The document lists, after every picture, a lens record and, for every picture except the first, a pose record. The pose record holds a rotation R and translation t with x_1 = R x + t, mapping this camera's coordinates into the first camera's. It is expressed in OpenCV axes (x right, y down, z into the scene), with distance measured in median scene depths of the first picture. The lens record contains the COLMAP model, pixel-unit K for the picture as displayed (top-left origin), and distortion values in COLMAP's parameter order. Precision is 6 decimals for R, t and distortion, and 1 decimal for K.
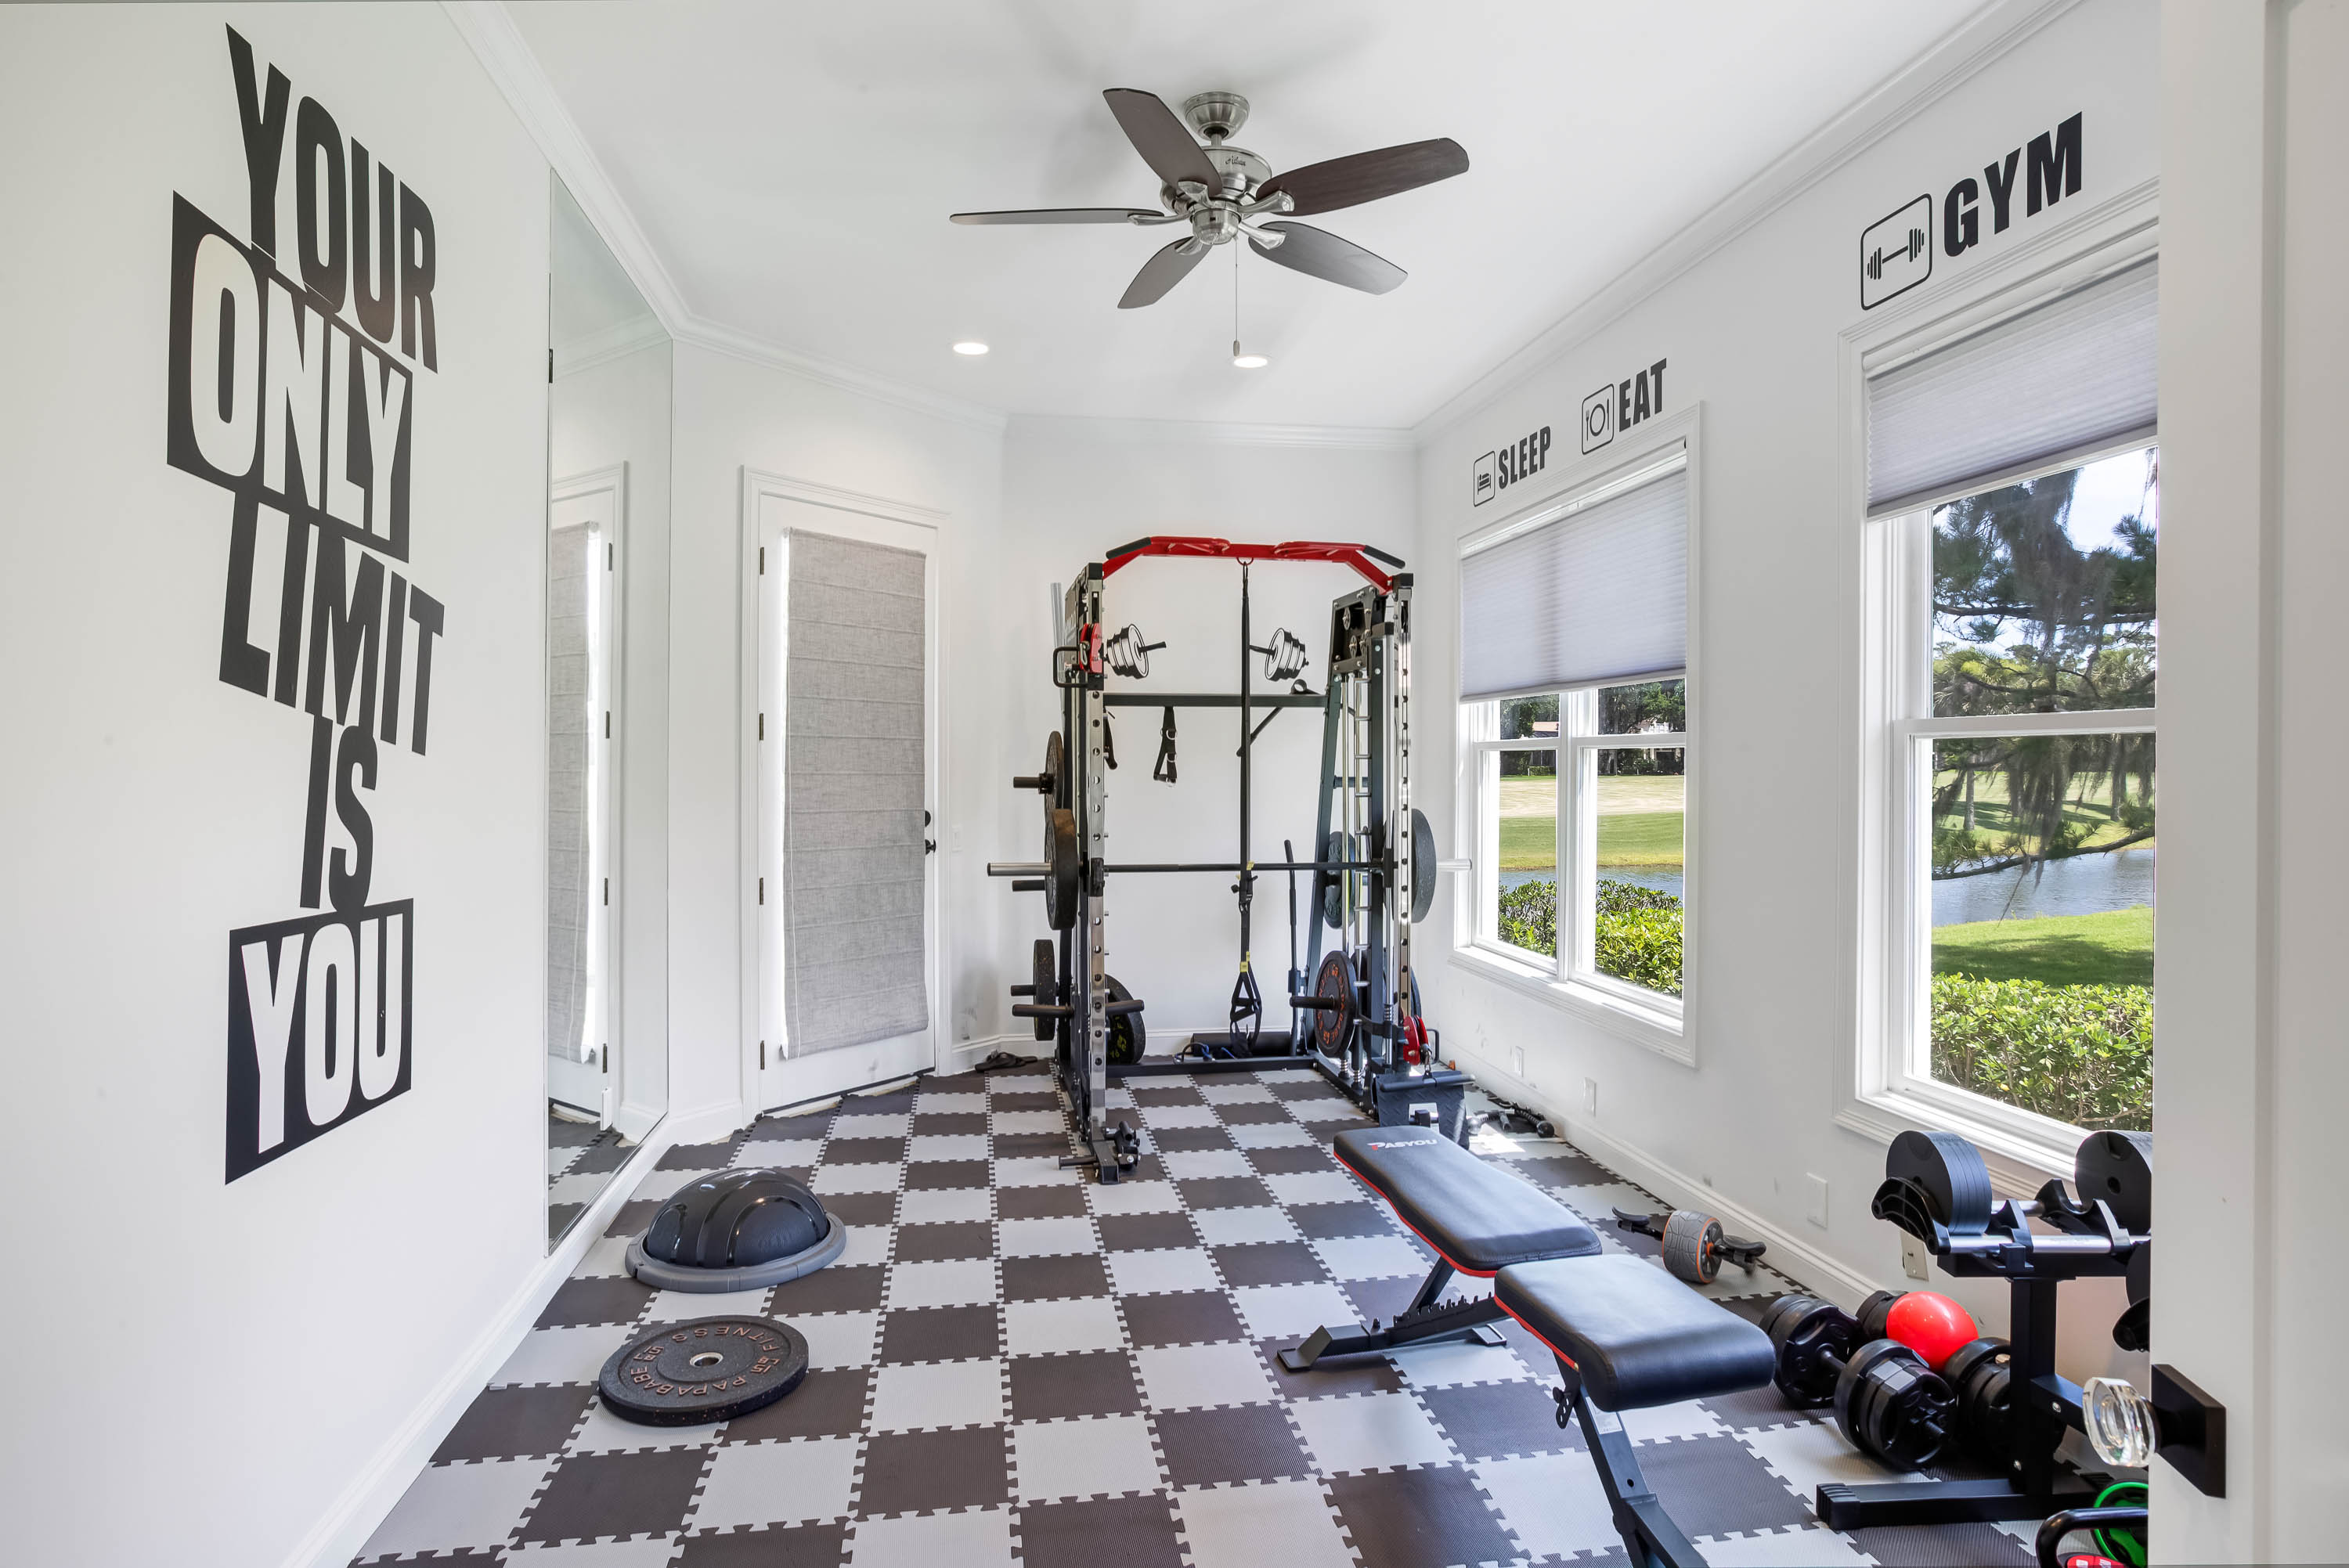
lens RADIAL K [[1258.5, 0, 1167.4], [0, 1258.5, 797.6], [0, 0, 1]] dist [-0.049942, 0.034831]
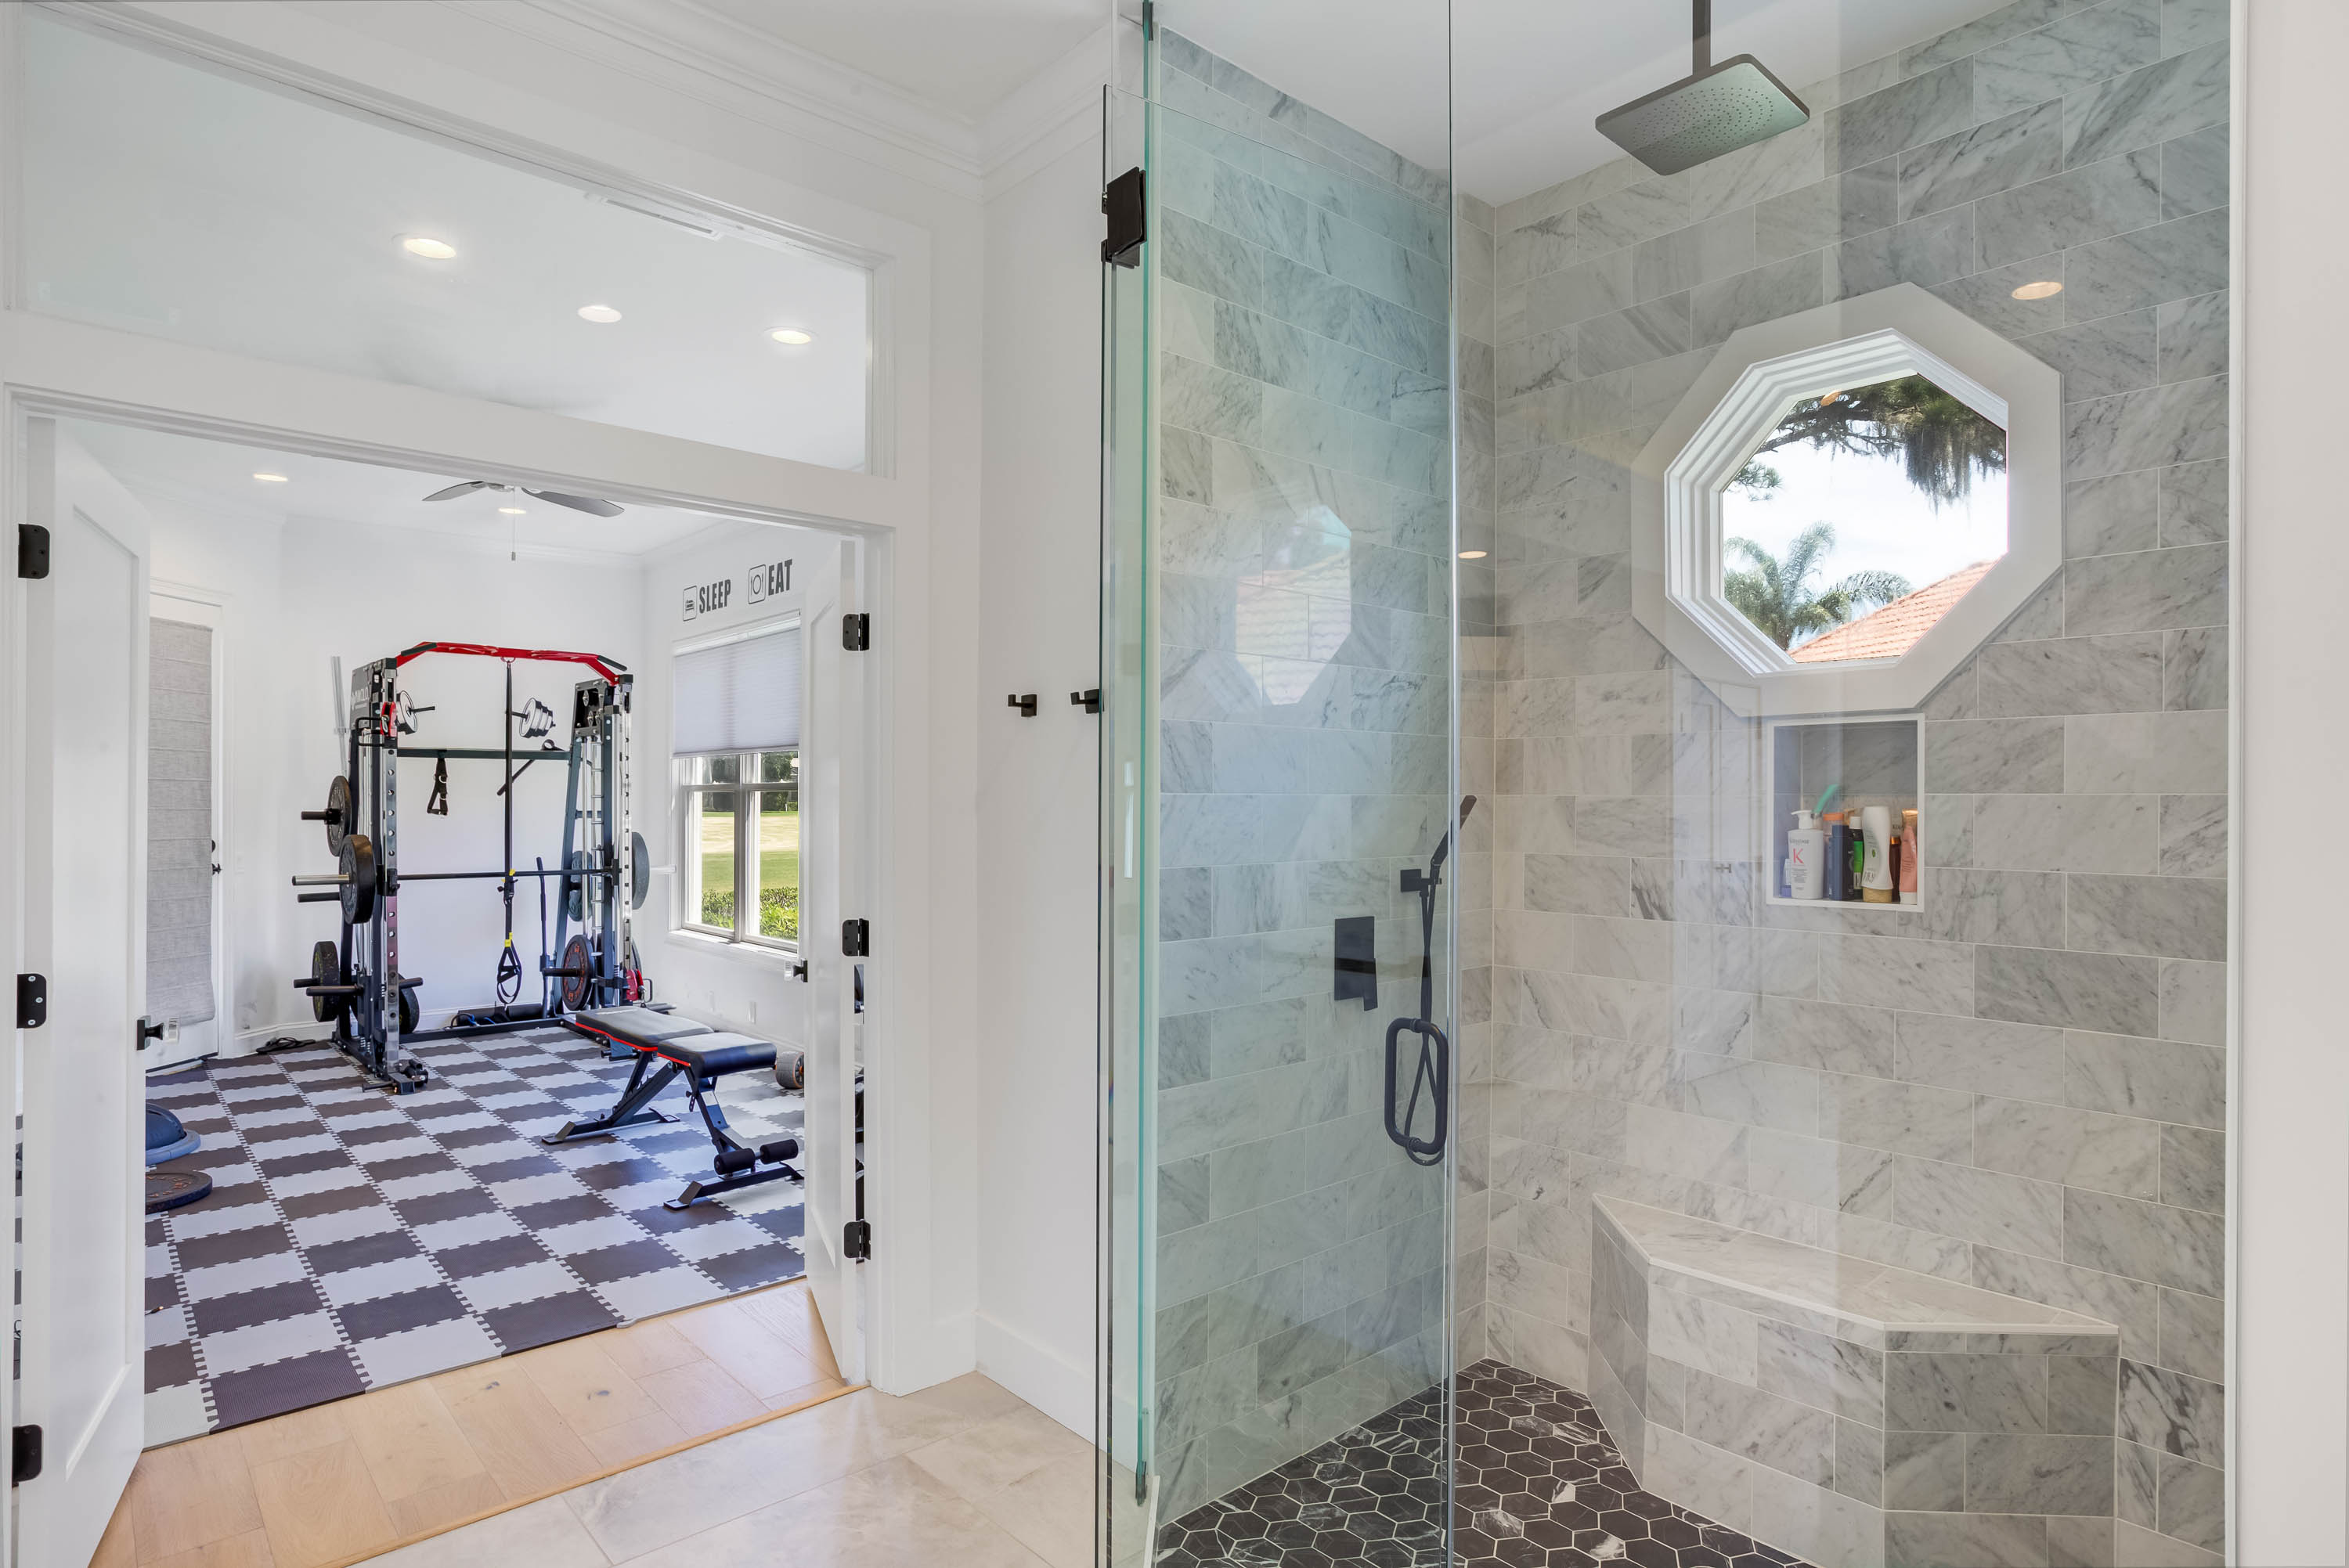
lens RADIAL K [[1258.5, 0, 1167.4], [0, 1258.5, 797.6], [0, 0, 1]] dist [-0.049942, 0.034831]
pose [[0.840464, 0.002769, 0.541860, -0.067696], [0.012686, 0.999612, -0.024786, 0.012093], [-0.541719, 0.027706, 0.840103, -0.535625]]
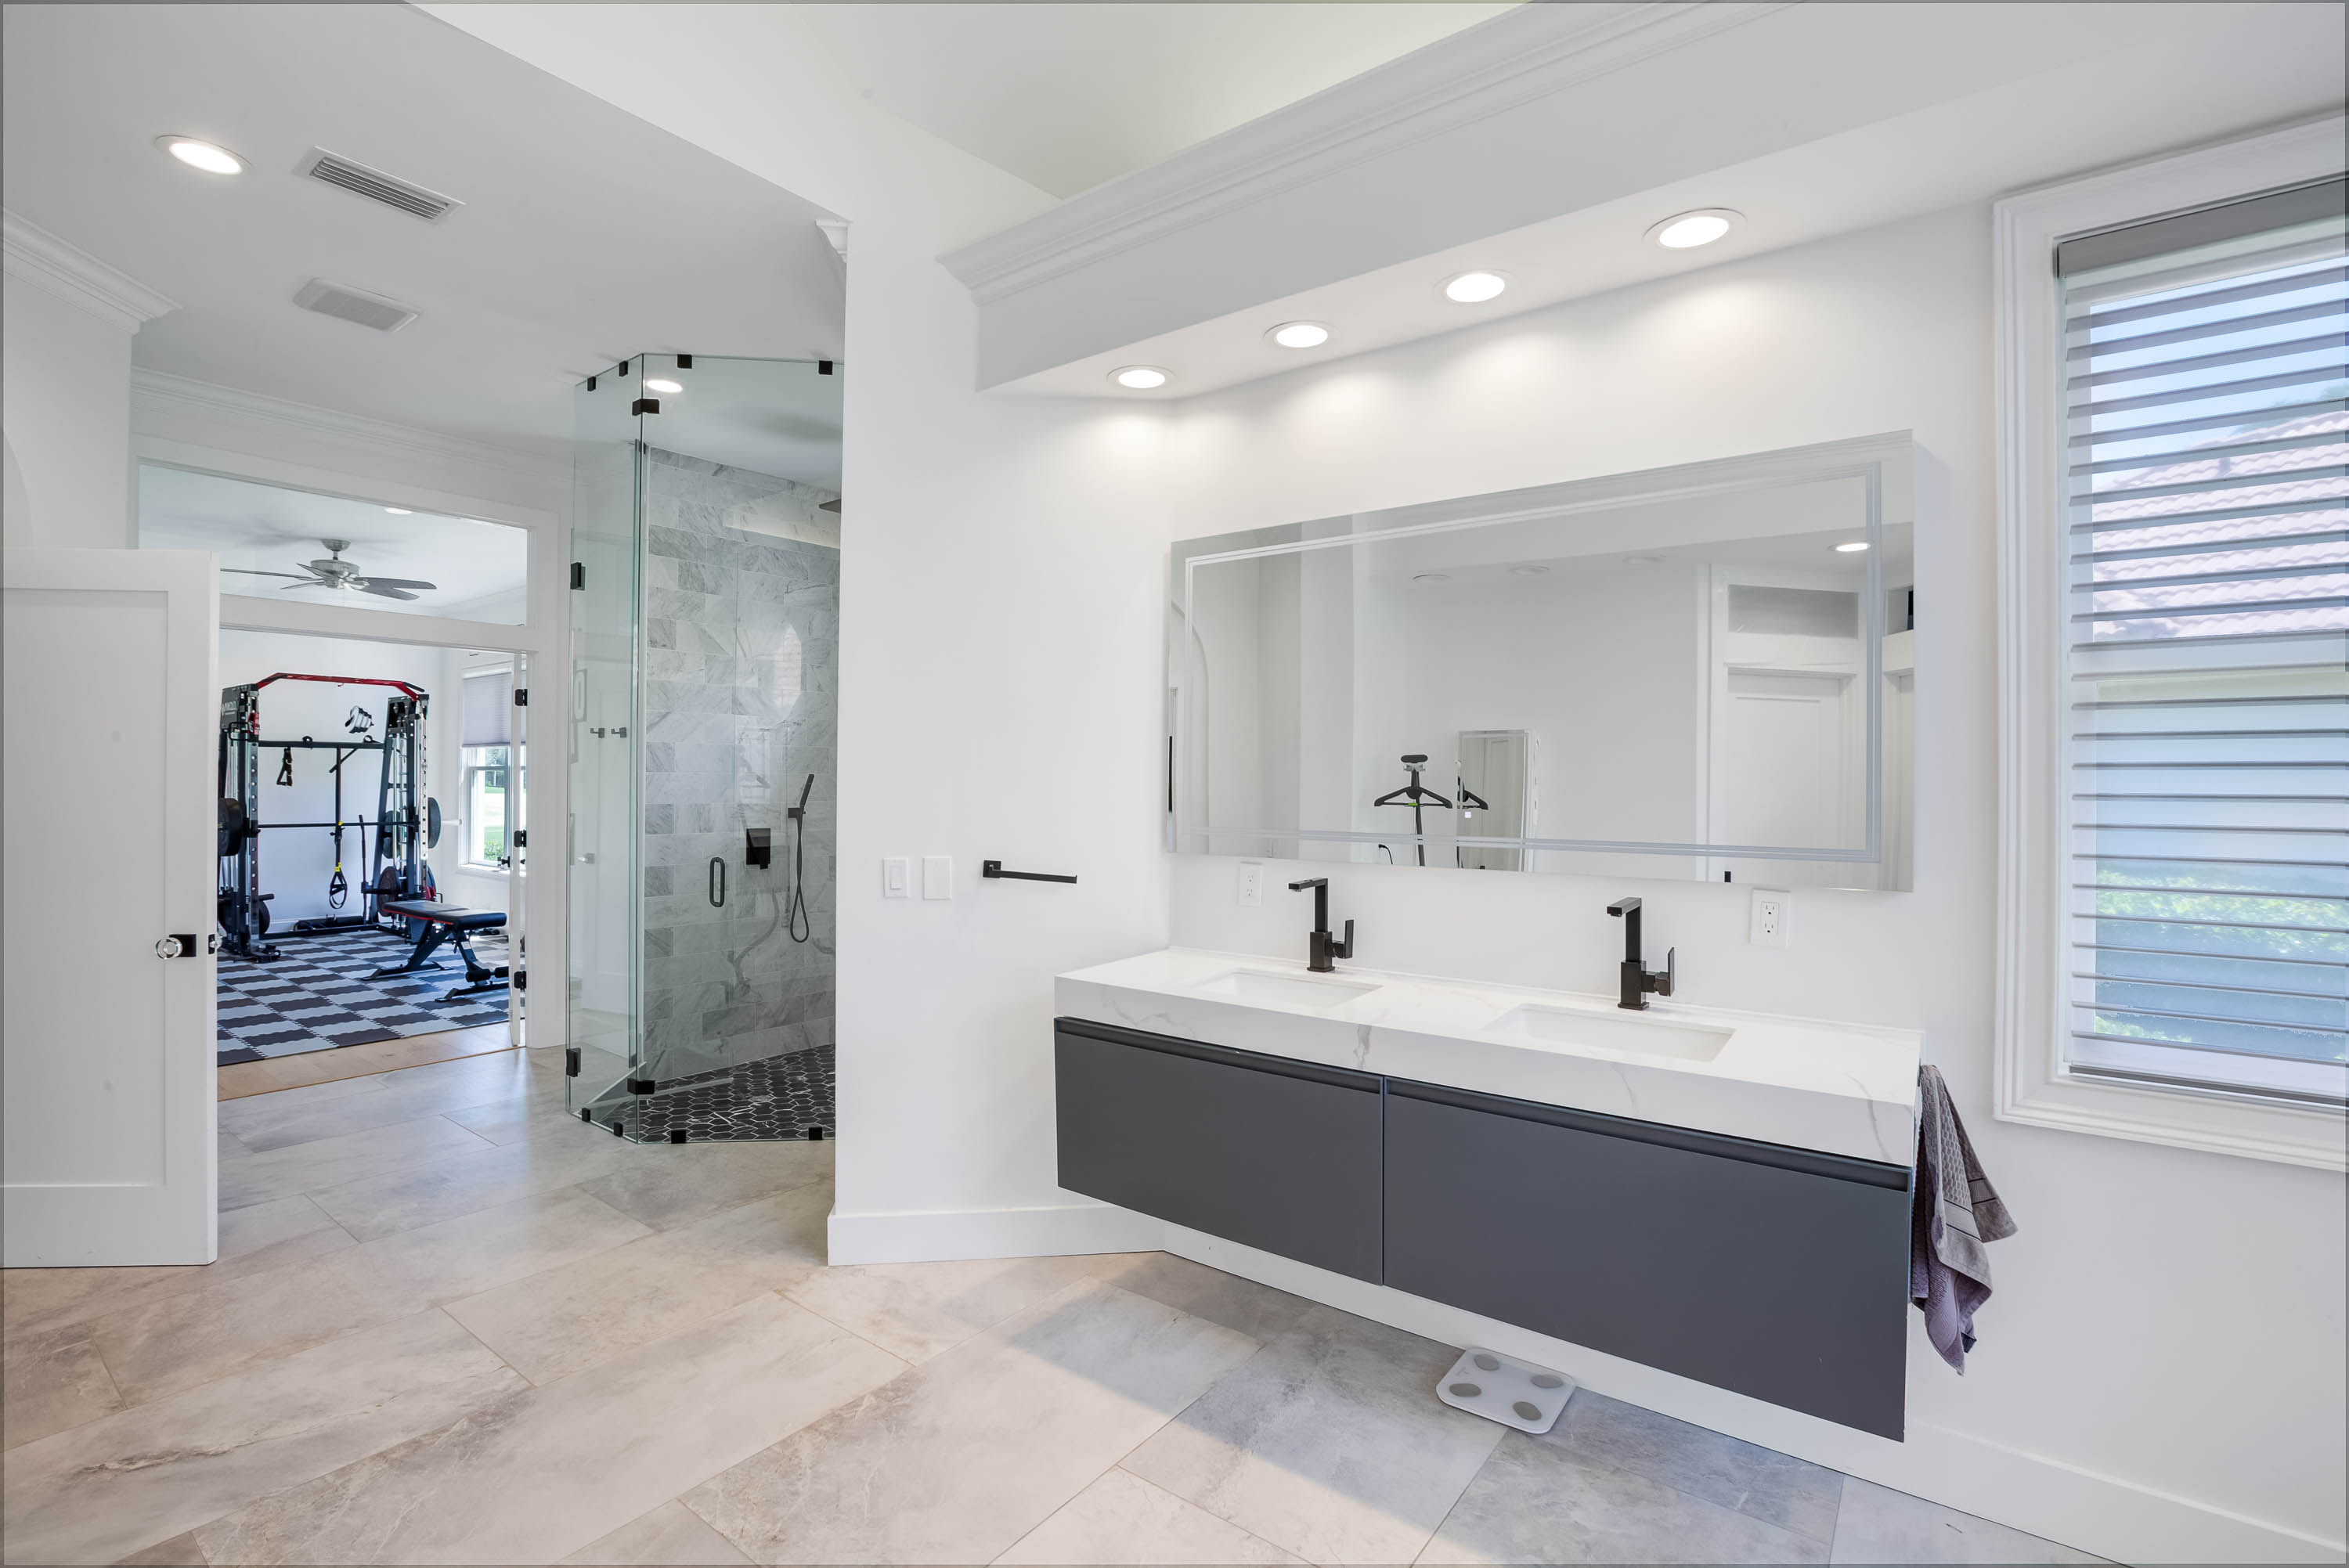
lens RADIAL K [[1062.5, 0, 1171.5], [0, 1062.5, 776.6], [0, 0, 1]] dist [-0.051565, 0.018526]
pose [[0.719755, 0.006779, 0.694195, -0.130602], [0.013712, 0.999618, -0.023979, 0.032319], [-0.694092, 0.026778, 0.719388, -1.170519]]
